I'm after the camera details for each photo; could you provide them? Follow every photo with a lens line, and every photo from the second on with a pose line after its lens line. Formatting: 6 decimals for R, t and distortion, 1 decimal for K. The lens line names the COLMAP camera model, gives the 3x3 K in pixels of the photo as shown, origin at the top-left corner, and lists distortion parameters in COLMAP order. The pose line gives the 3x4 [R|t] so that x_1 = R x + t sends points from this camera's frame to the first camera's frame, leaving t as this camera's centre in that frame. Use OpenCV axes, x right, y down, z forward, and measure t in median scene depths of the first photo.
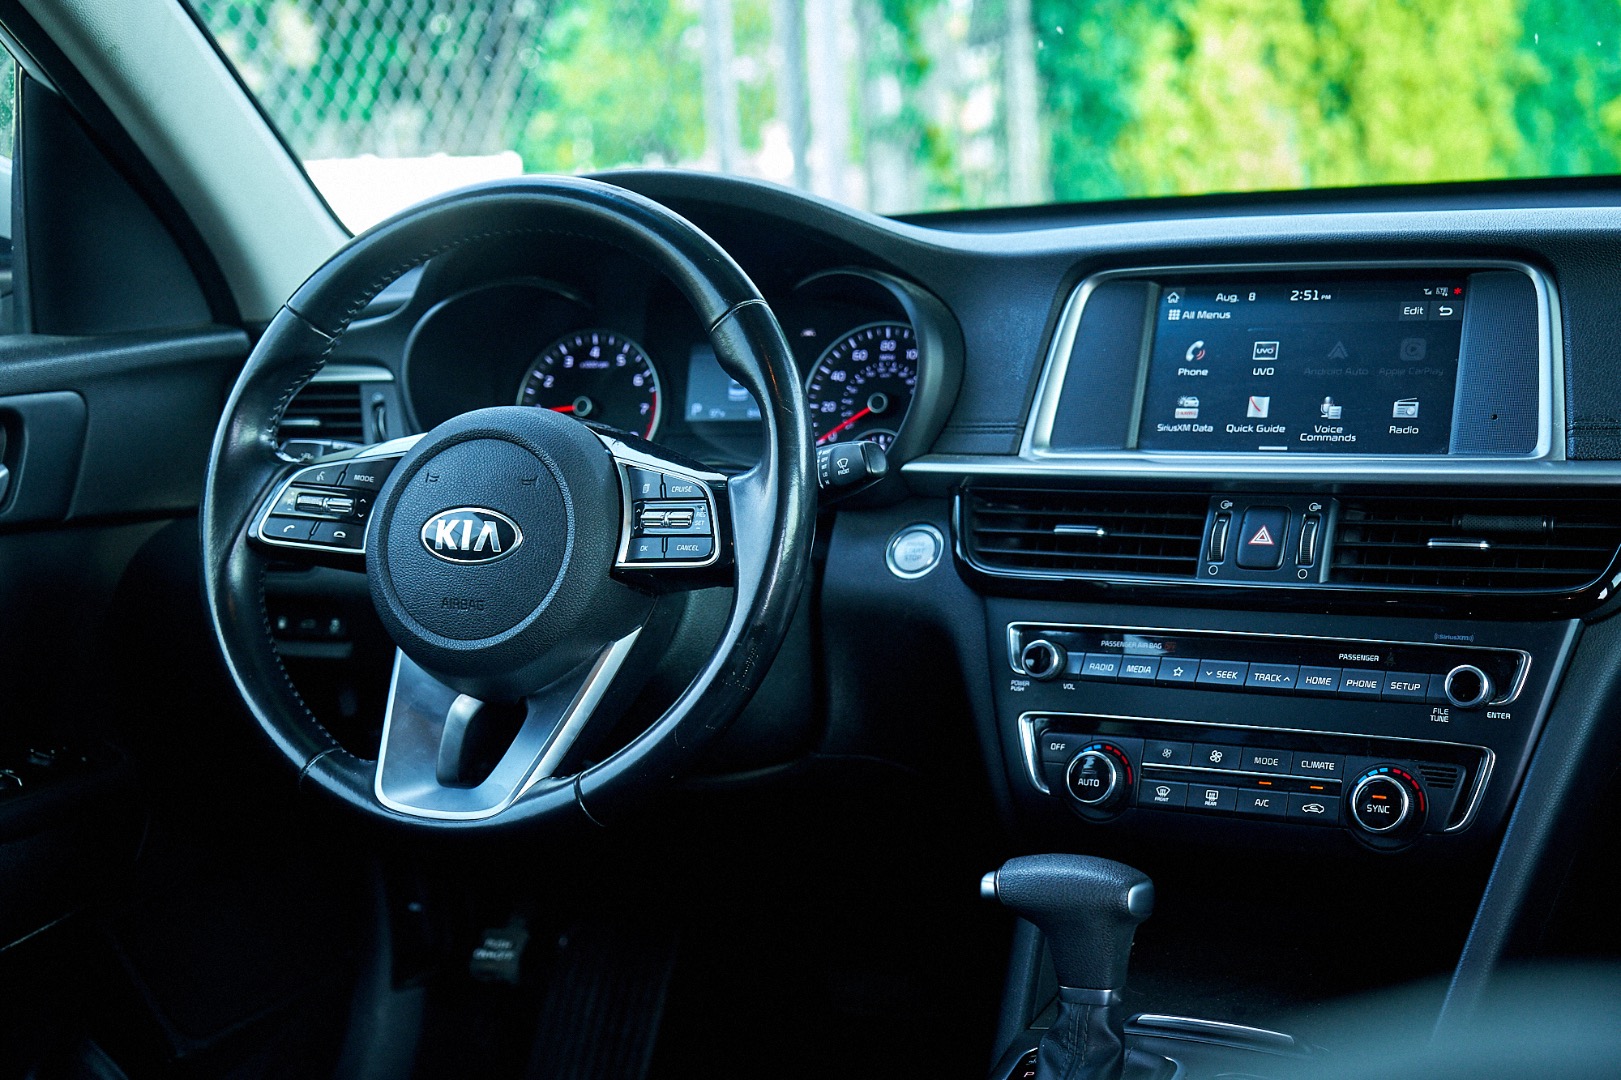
lens RADIAL K [[2303.7, 0, 816.9], [0, 2303.7, 534.9], [0, 0, 1]] dist [0.000369, 0.000000]
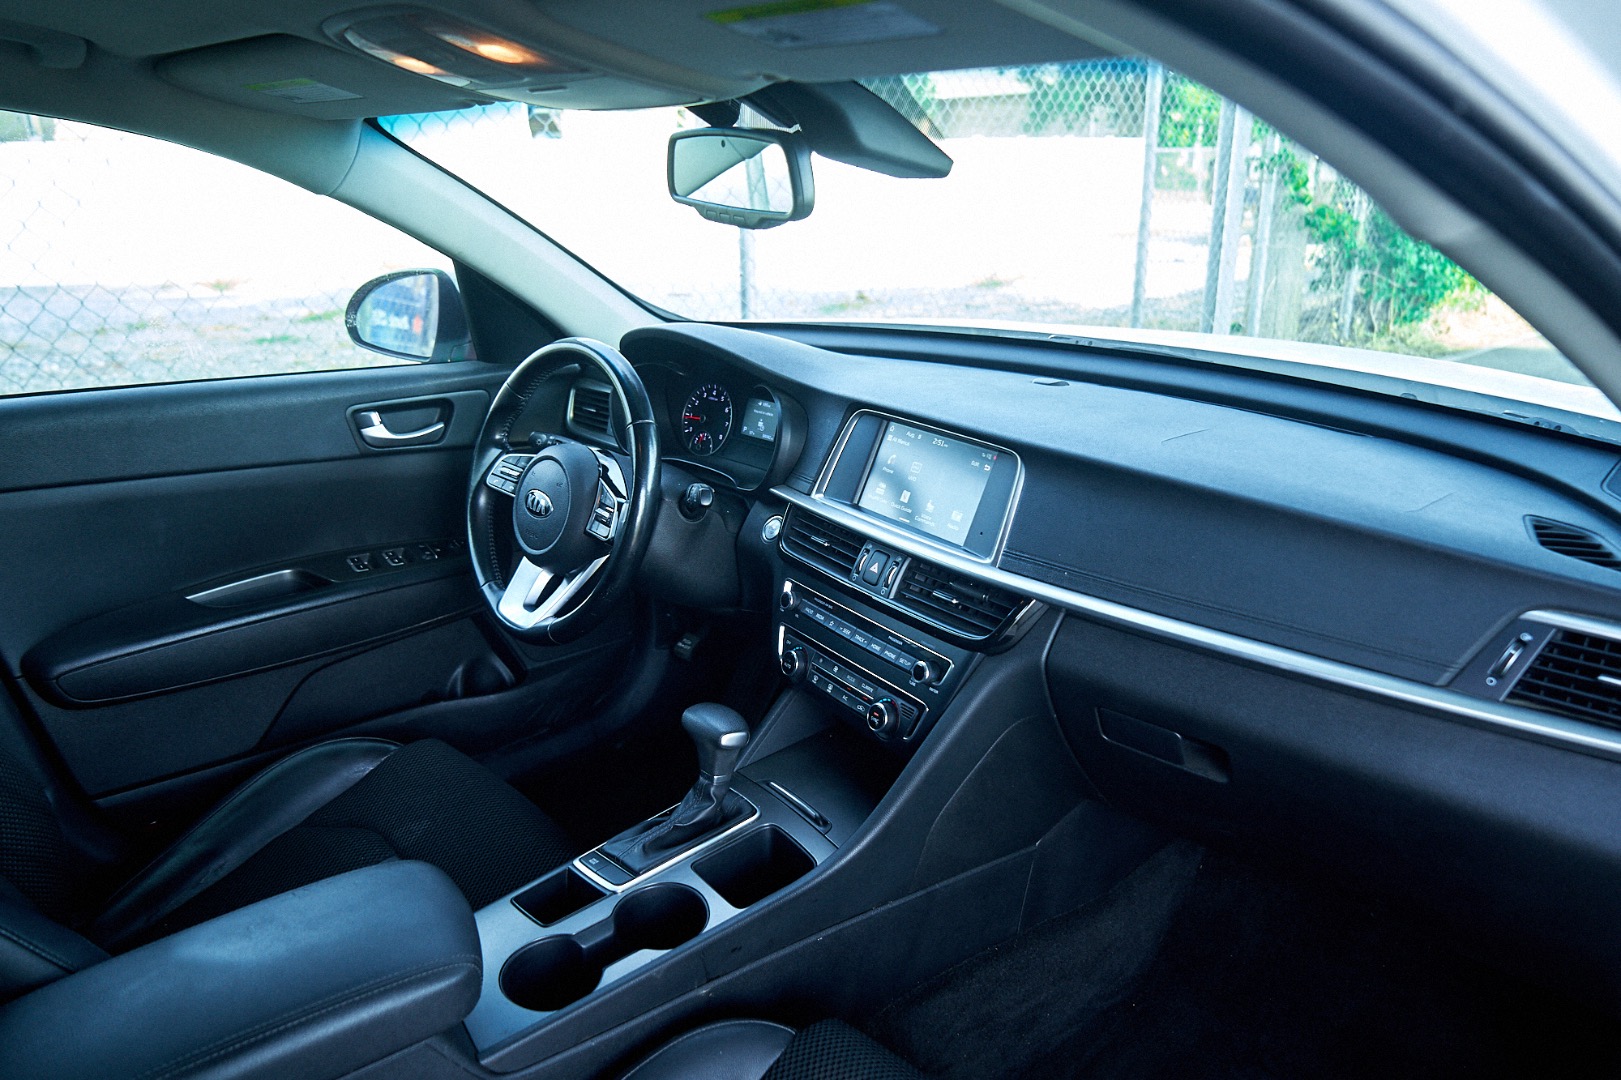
lens RADIAL K [[1119.5, 0, 801.7], [0, 1119.5, 542.2], [0, 0, 1]] dist [0.028397, -0.013573]
pose [[0.906517, 0.177247, -0.383159, 0.485880], [-0.100746, 0.972198, 0.211378, -0.210890], [0.409973, -0.153016, 0.899171, 0.109598]]
